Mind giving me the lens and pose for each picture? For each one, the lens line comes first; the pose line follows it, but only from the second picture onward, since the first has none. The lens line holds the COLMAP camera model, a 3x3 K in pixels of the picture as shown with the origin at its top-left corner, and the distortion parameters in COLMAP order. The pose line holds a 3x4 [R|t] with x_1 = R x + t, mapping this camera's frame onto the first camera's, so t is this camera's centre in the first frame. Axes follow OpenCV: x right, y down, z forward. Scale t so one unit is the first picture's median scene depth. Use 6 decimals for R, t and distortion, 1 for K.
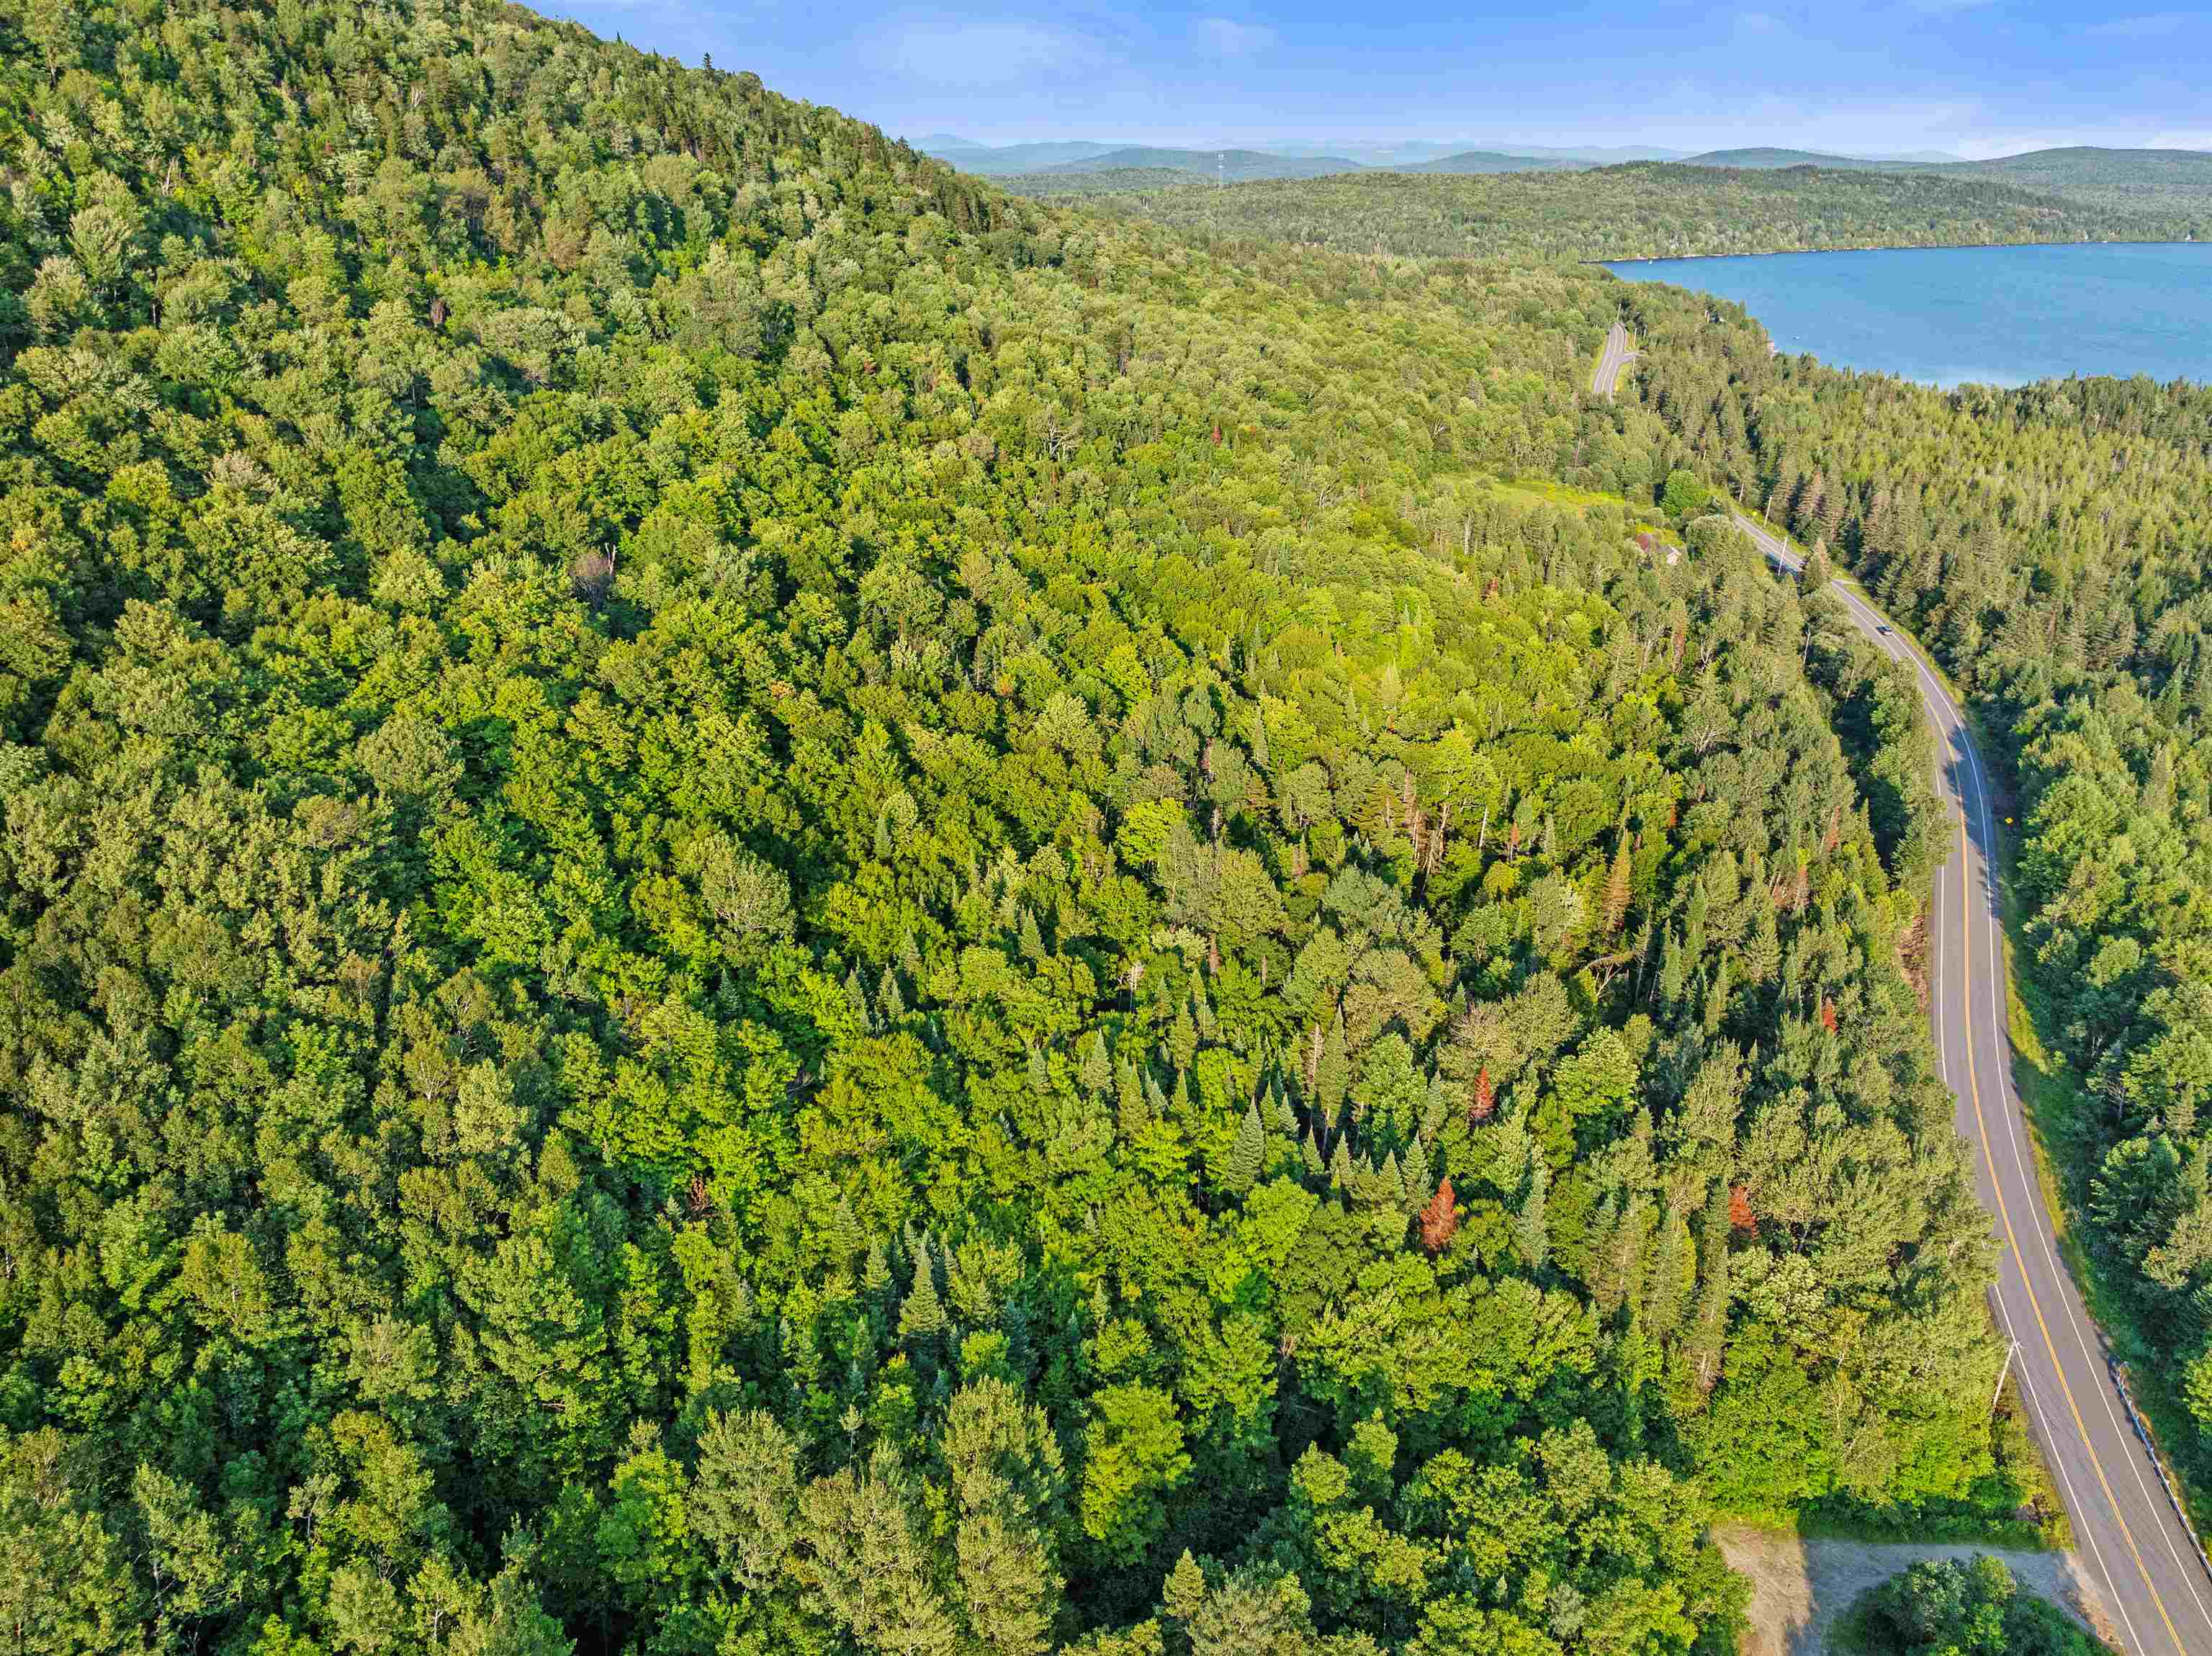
lens RADIAL K [[1580.0, 0, 1106.7], [0, 1580.0, 829.8], [0, 0, 1]] dist [-0.056451, 0.028098]
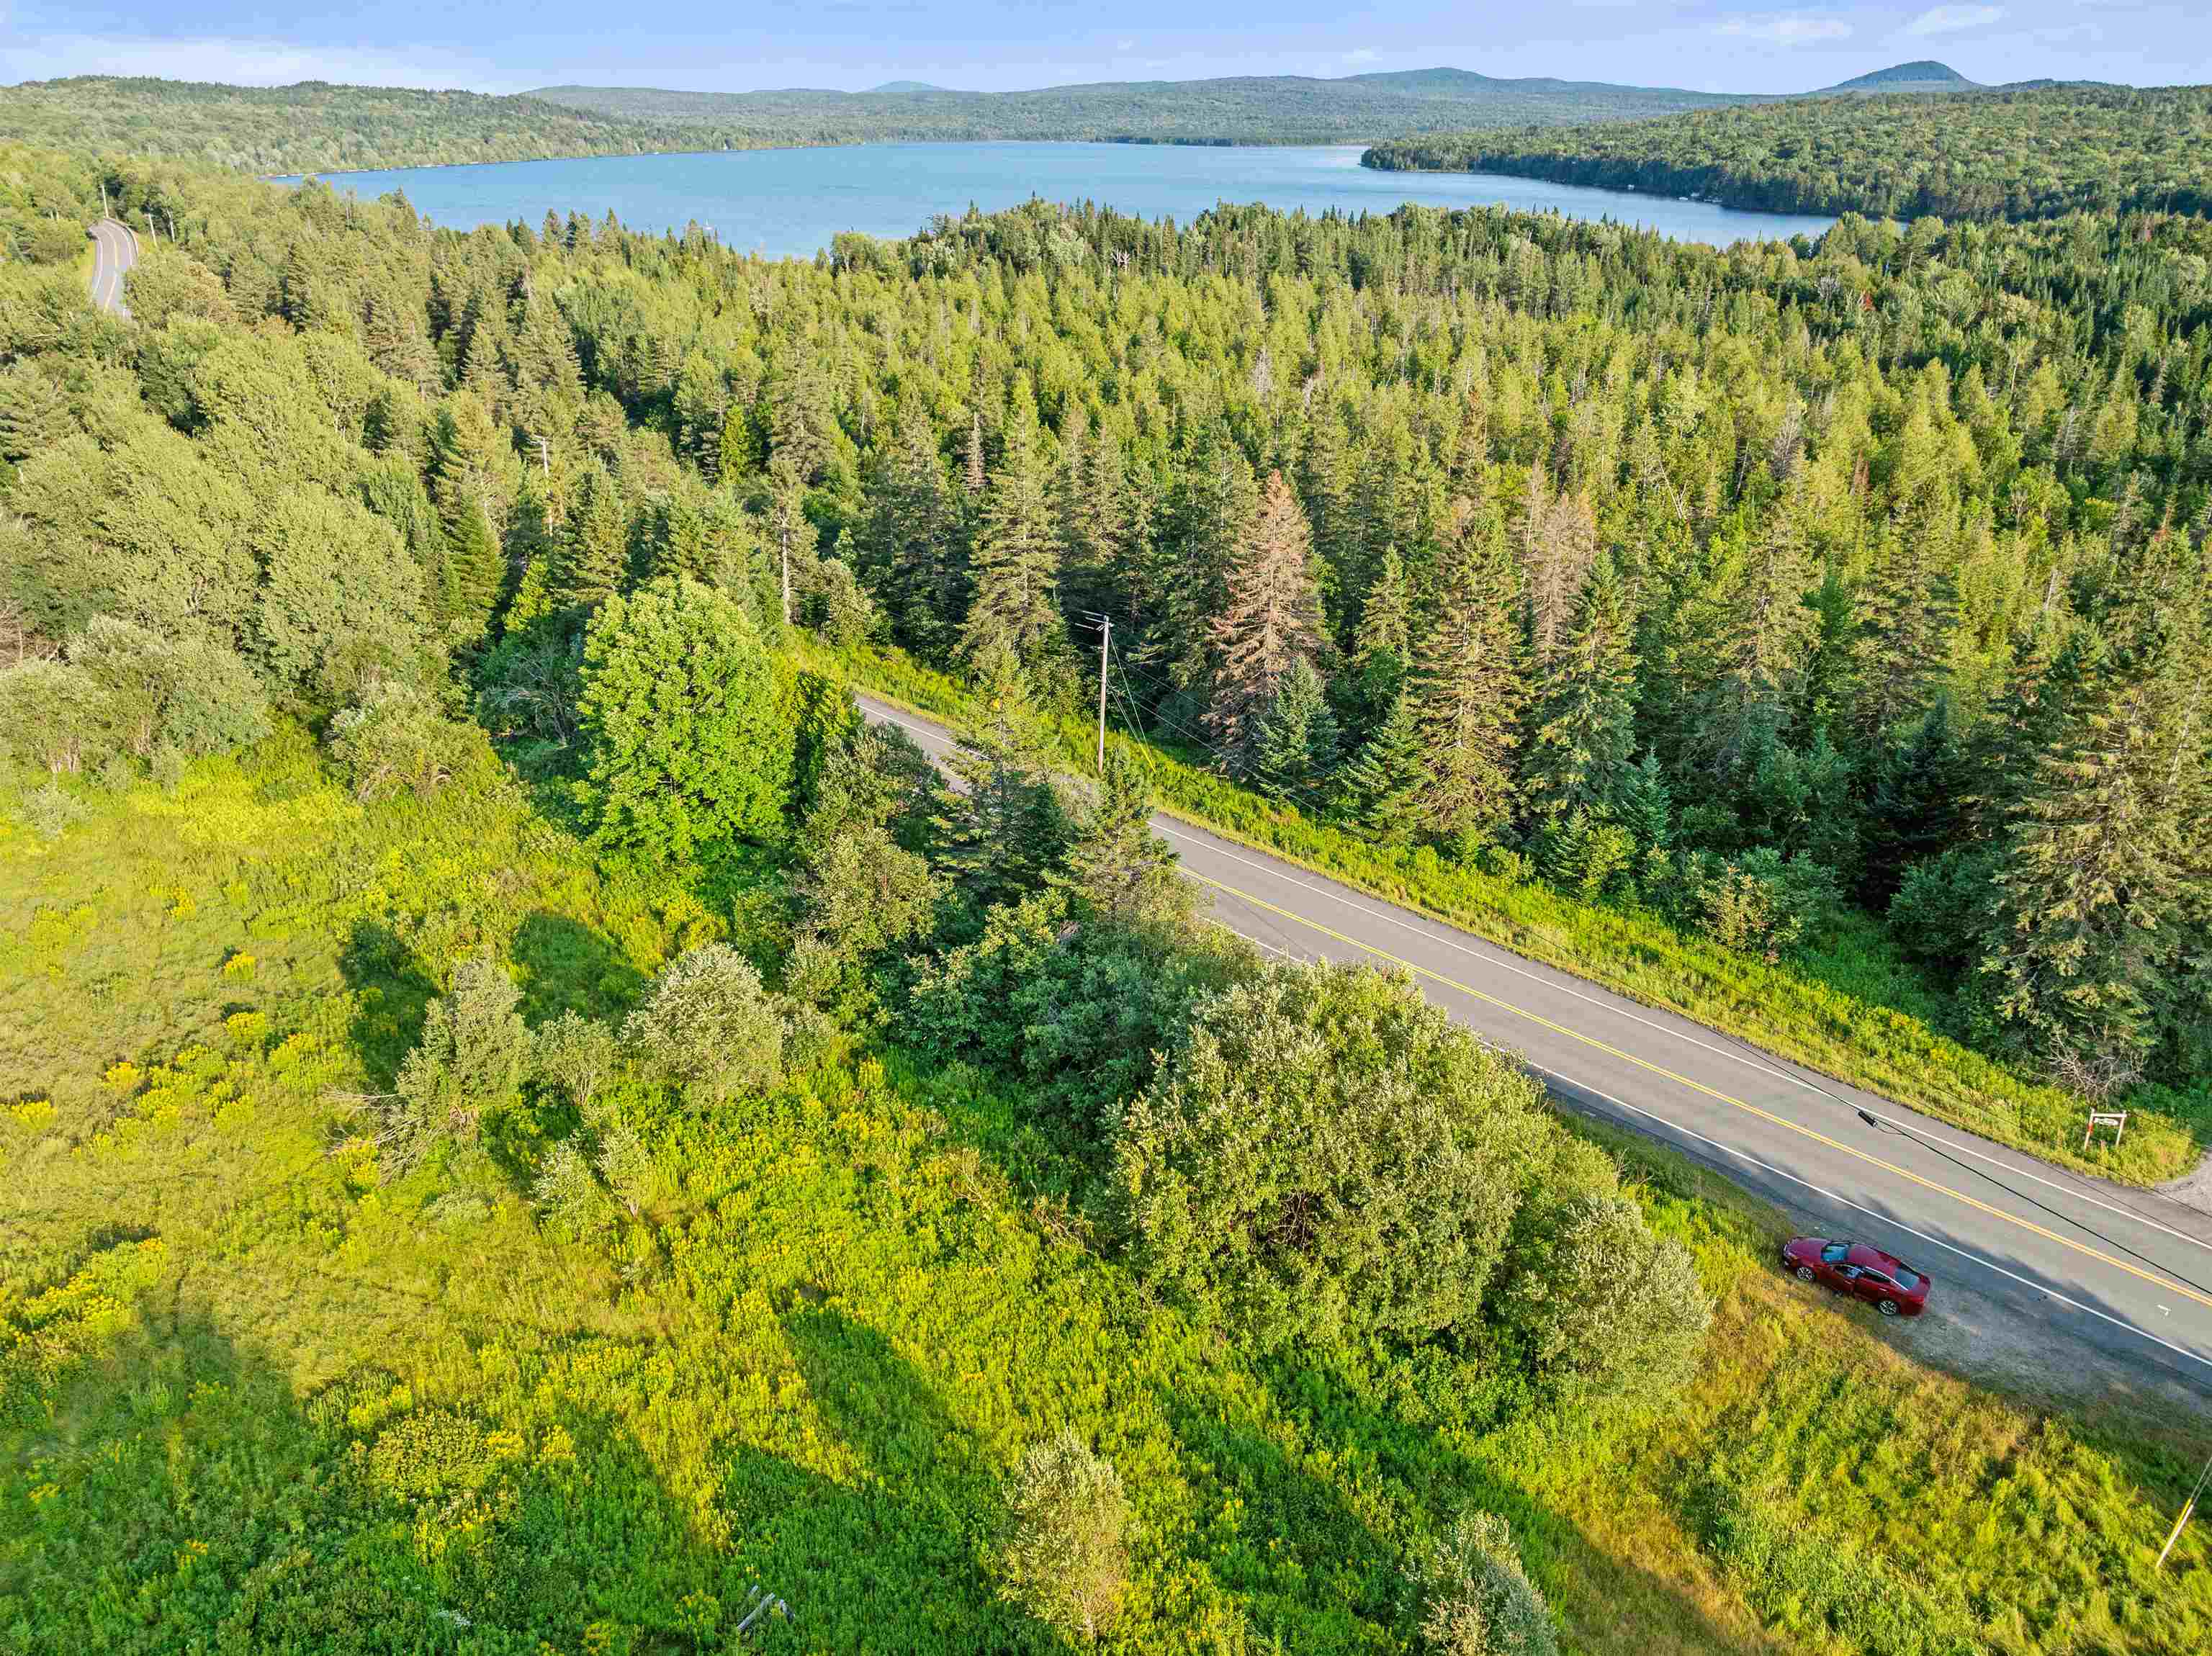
lens RADIAL K [[1570.3, 0, 1084.2], [0, 1570.3, 825.5], [0, 0, 1]] dist [-0.032830, -0.001374]
pose [[0.676420, -0.313089, 0.666657, 0.550410], [0.301512, 0.943540, 0.137197, -0.422445], [-0.671972, 0.108202, 0.732629, 1.673552]]
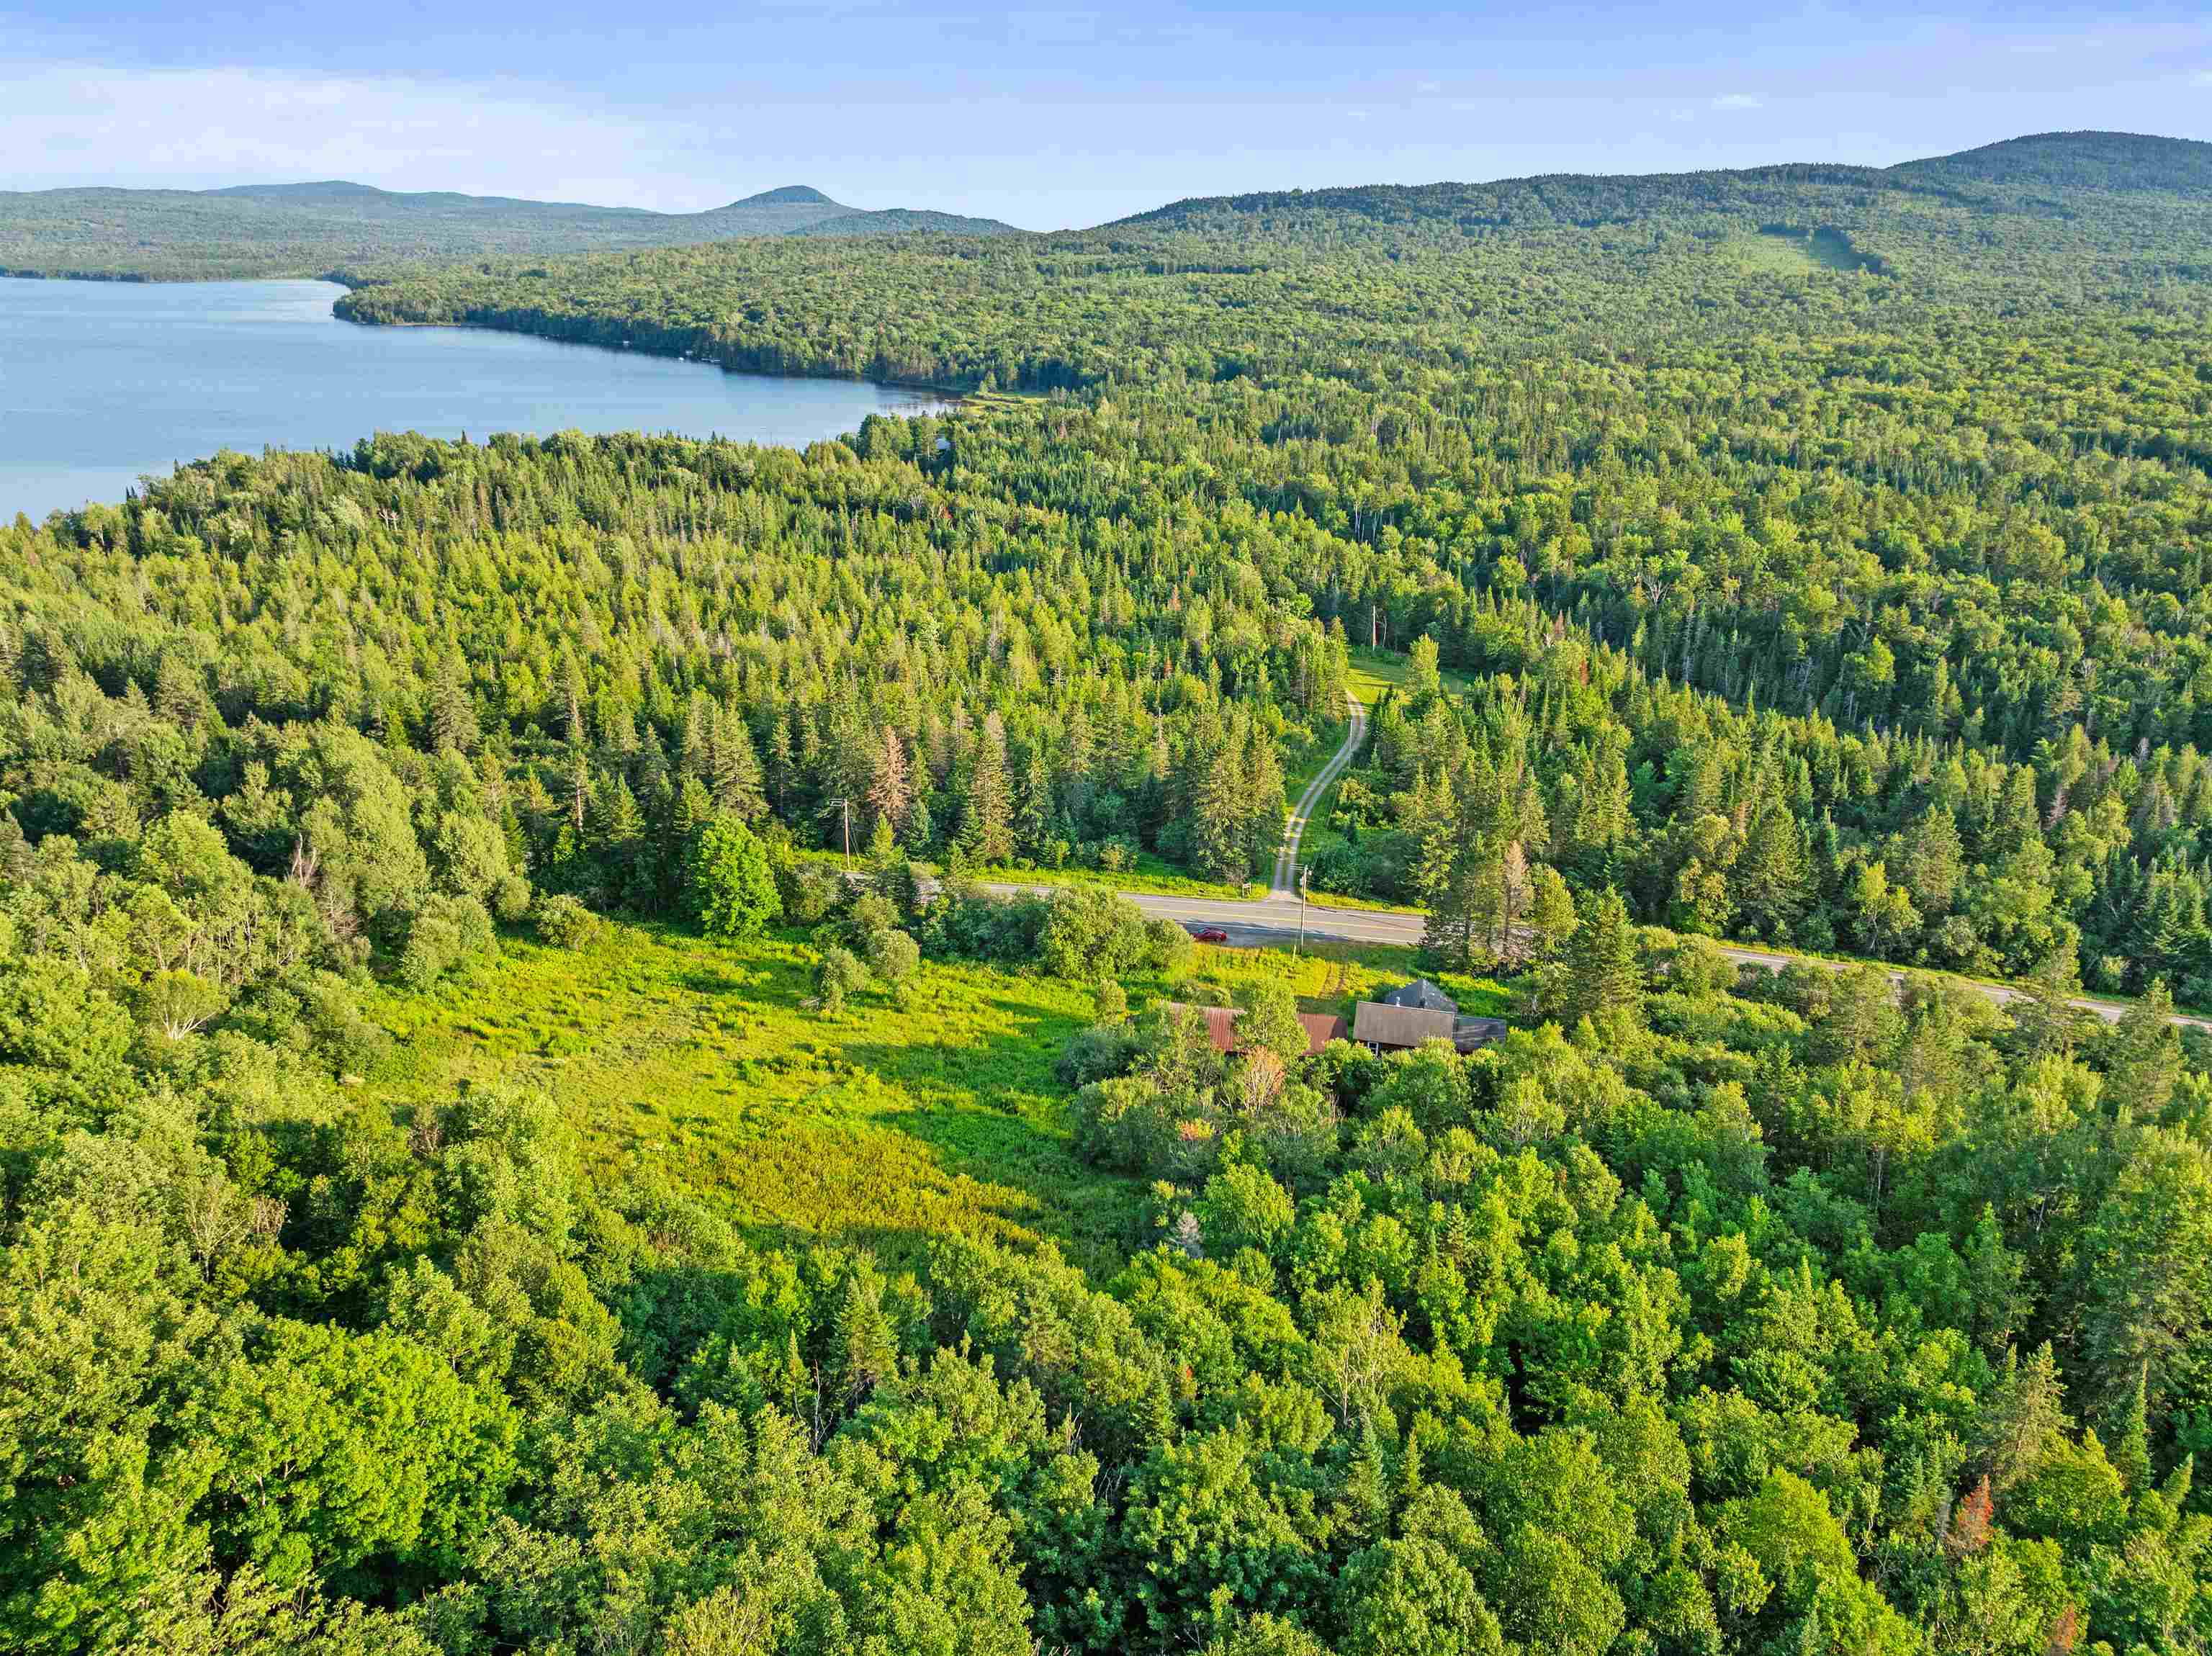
lens RADIAL K [[1561.2, 0, 1151.1], [0, 1561.2, 826.2], [0, 0, 1]] dist [-0.046787, 0.005193]
pose [[0.075174, -0.361167, 0.929466, 0.011629], [0.379965, 0.872158, 0.308167, -0.610610], [-0.921941, 0.329999, 0.202794, 1.613066]]
